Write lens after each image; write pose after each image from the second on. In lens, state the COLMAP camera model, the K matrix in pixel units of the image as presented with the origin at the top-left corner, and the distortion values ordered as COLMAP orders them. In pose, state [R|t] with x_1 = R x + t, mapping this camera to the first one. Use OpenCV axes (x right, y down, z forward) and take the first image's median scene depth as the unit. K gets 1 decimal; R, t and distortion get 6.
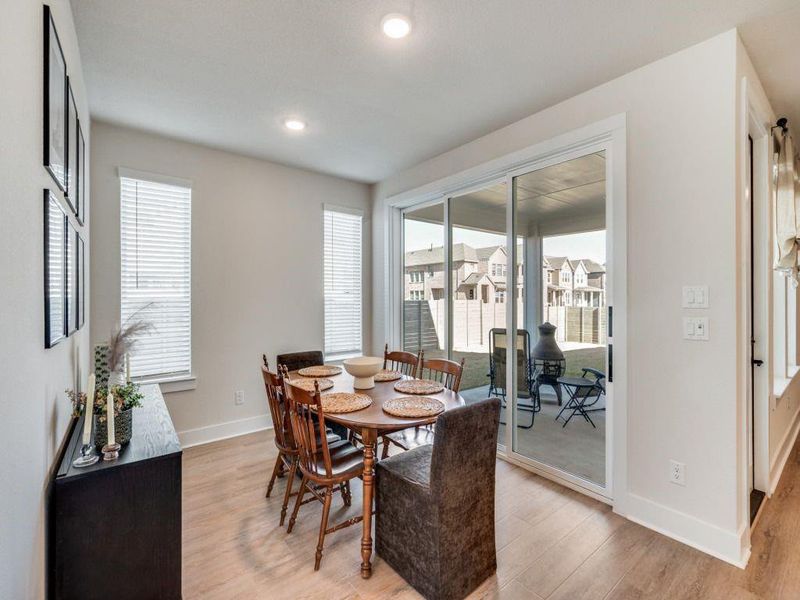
lens RADIAL K [[355.8, 0, 405.8], [0, 355.8, 297.8], [0, 0, 1]] dist [-0.001114, -0.000234]
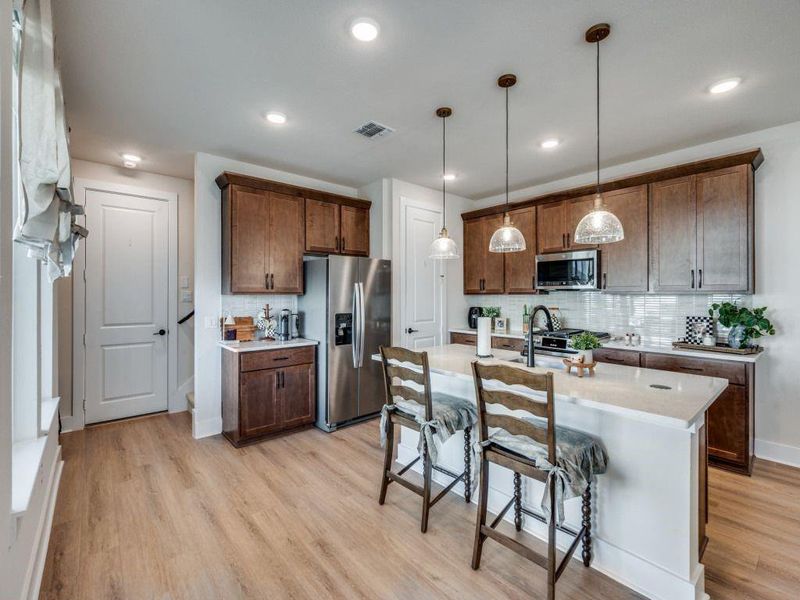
lens RADIAL K [[355.8, 0, 401.9], [0, 355.8, 292.6], [0, 0, 1]] dist [-0.001114, -0.000234]
pose [[-0.044294, 0.006449, 0.998998, 0.359094], [0.003700, 0.999973, -0.006292, -0.003074], [-0.999012, 0.003418, -0.044316, 0.335021]]
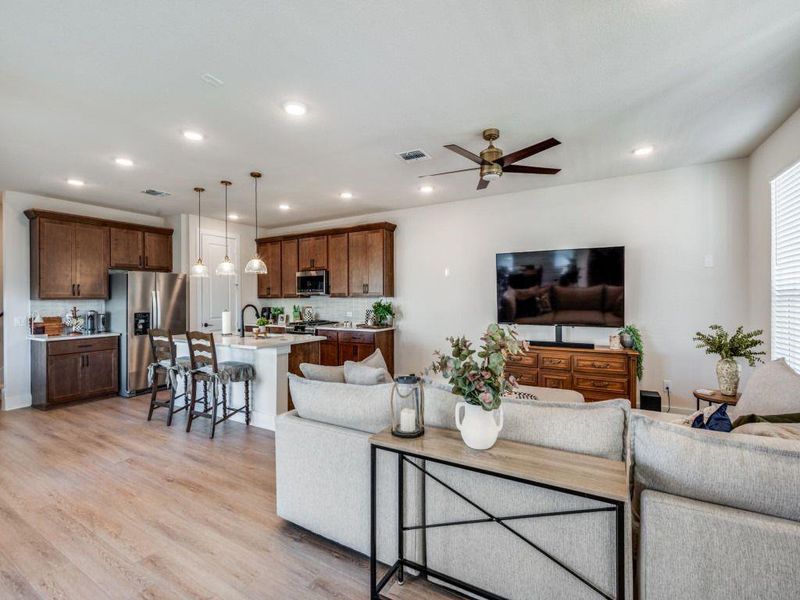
lens RADIAL K [[355.8, 0, 403.6], [0, 355.8, 297.2], [0, 0, 1]] dist [-0.001114, -0.000234]
pose [[-0.369146, 0.003495, 0.929365, -0.235666], [0.010336, 0.999947, 0.000345, -0.002470], [-0.929314, 0.009733, -0.369163, 0.053185]]
